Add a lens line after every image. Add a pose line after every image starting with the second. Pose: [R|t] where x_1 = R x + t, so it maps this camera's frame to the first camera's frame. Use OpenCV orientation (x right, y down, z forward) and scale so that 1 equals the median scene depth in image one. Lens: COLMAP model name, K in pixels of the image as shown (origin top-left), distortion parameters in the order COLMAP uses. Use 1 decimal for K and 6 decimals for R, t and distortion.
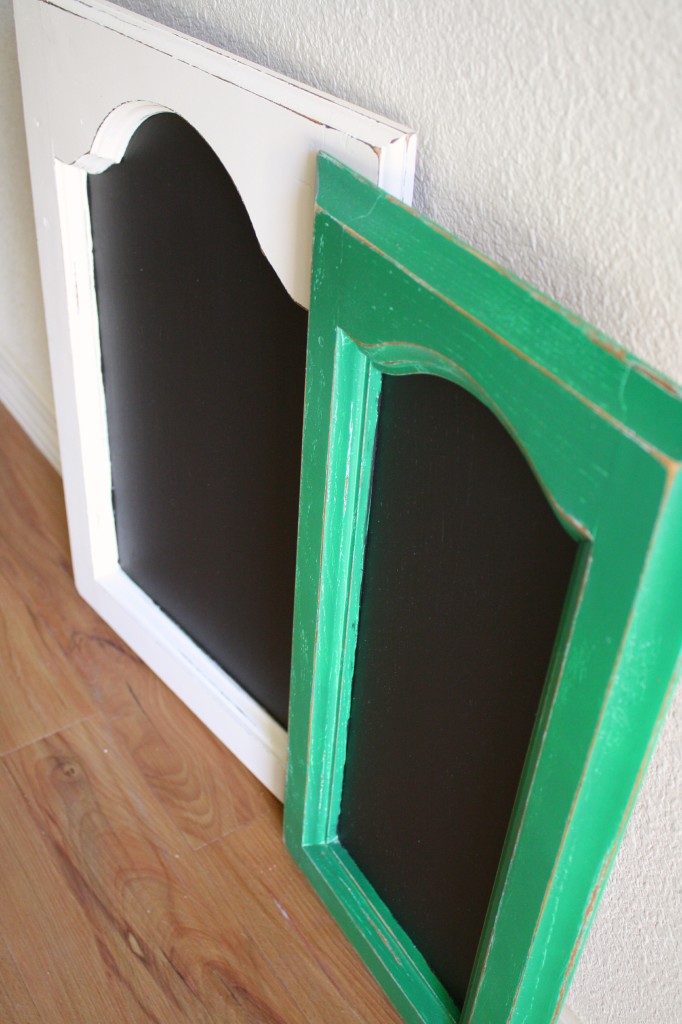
lens RADIAL K [[1169.0, 0, 344.4], [0, 1169.0, 517.0], [0, 0, 1]] dist [-0.095168, 0.000000]
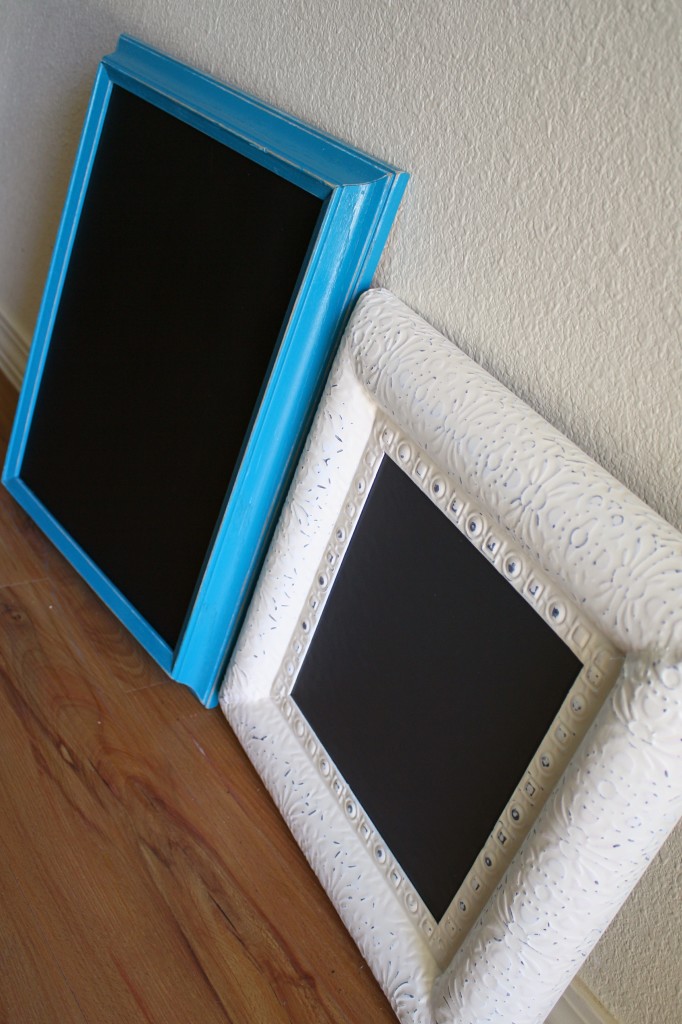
lens RADIAL K [[1070.0, 0, 337.2], [0, 1070.0, 506.2], [0, 0, 1]] dist [-0.074745, 0.000000]
pose [[0.977867, 0.167401, 0.125511, -0.141504], [-0.150075, 0.979173, -0.136737, 0.356389], [-0.145787, 0.114874, 0.982624, -0.090026]]
